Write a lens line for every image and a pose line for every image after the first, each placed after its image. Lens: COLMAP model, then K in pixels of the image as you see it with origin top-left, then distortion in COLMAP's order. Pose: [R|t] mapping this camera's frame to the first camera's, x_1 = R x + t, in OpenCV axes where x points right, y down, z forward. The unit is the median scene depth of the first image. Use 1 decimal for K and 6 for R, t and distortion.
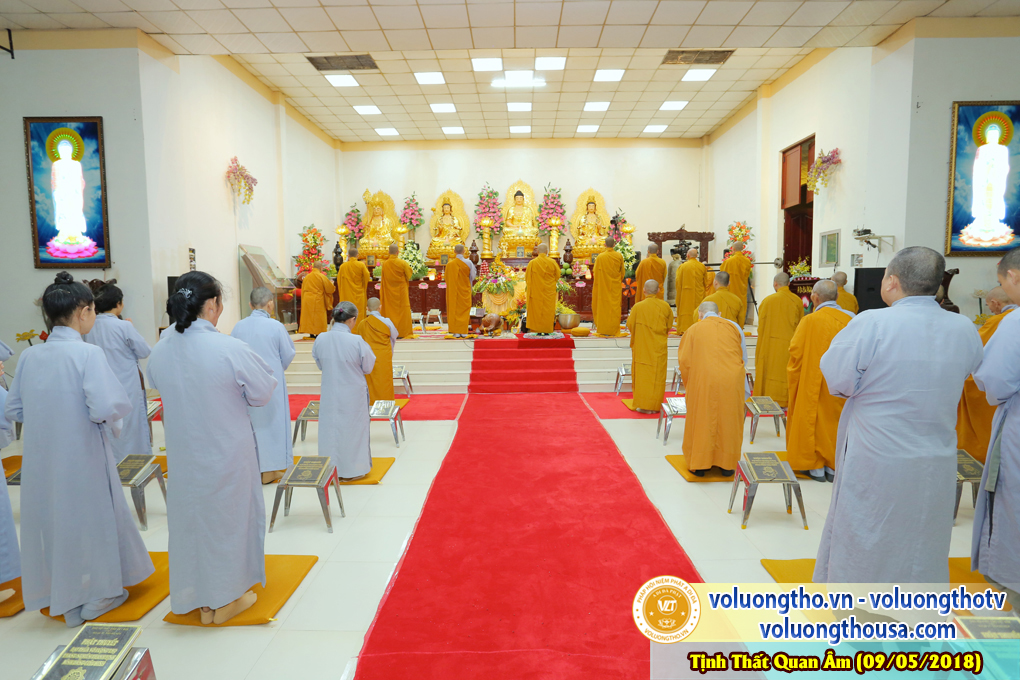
lens RADIAL K [[529.2, 0, 510.0], [0, 529.2, 340.0], [0, 0, 1]] dist [-0.055548, 0.023773]
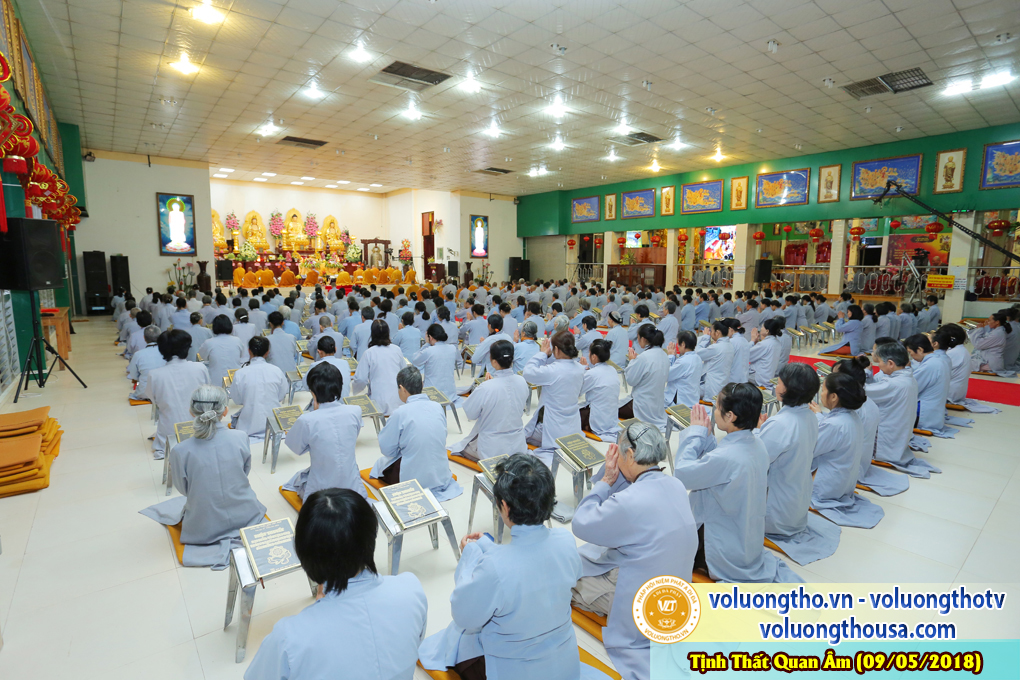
lens RADIAL K [[529.2, 0, 510.0], [0, 529.2, 340.0], [0, 0, 1]] dist [-0.055548, 0.023773]
pose [[0.764278, -0.075653, 0.640434, -0.914082], [0.048439, 0.997024, 0.059970, 0.134486], [-0.643065, -0.014812, 0.765669, -1.369869]]
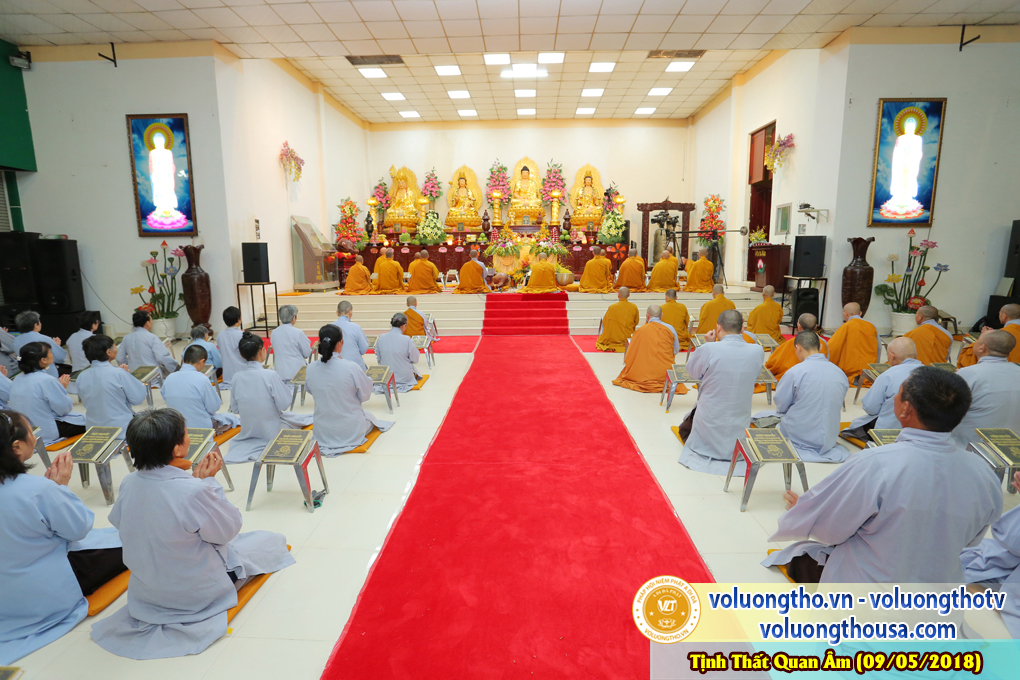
lens RADIAL K [[491.2, 0, 510.0], [0, 491.2, 340.0], [0, 0, 1]] dist [-0.068354, 0.026384]
pose [[0.999824, 0.003658, -0.018387, 0.007288], [-0.002199, 0.996892, 0.078753, 0.014243], [0.018618, -0.078699, 0.996725, -0.123022]]
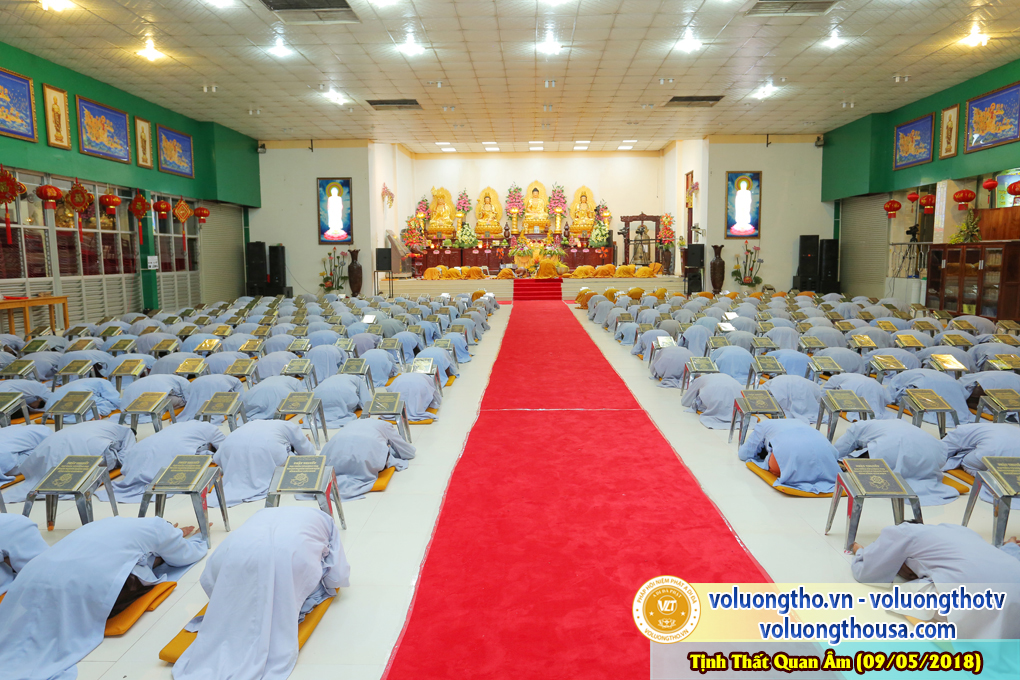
lens RADIAL K [[717.9, 0, 510.0], [0, 717.9, 340.0], [0, 0, 1]] dist [-0.027757, 0.057294]
pose [[0.999867, 0.001007, -0.016254, -0.032007], [-0.000586, 0.999664, 0.025907, 0.141784], [0.016275, -0.025894, 0.999532, -1.537073]]
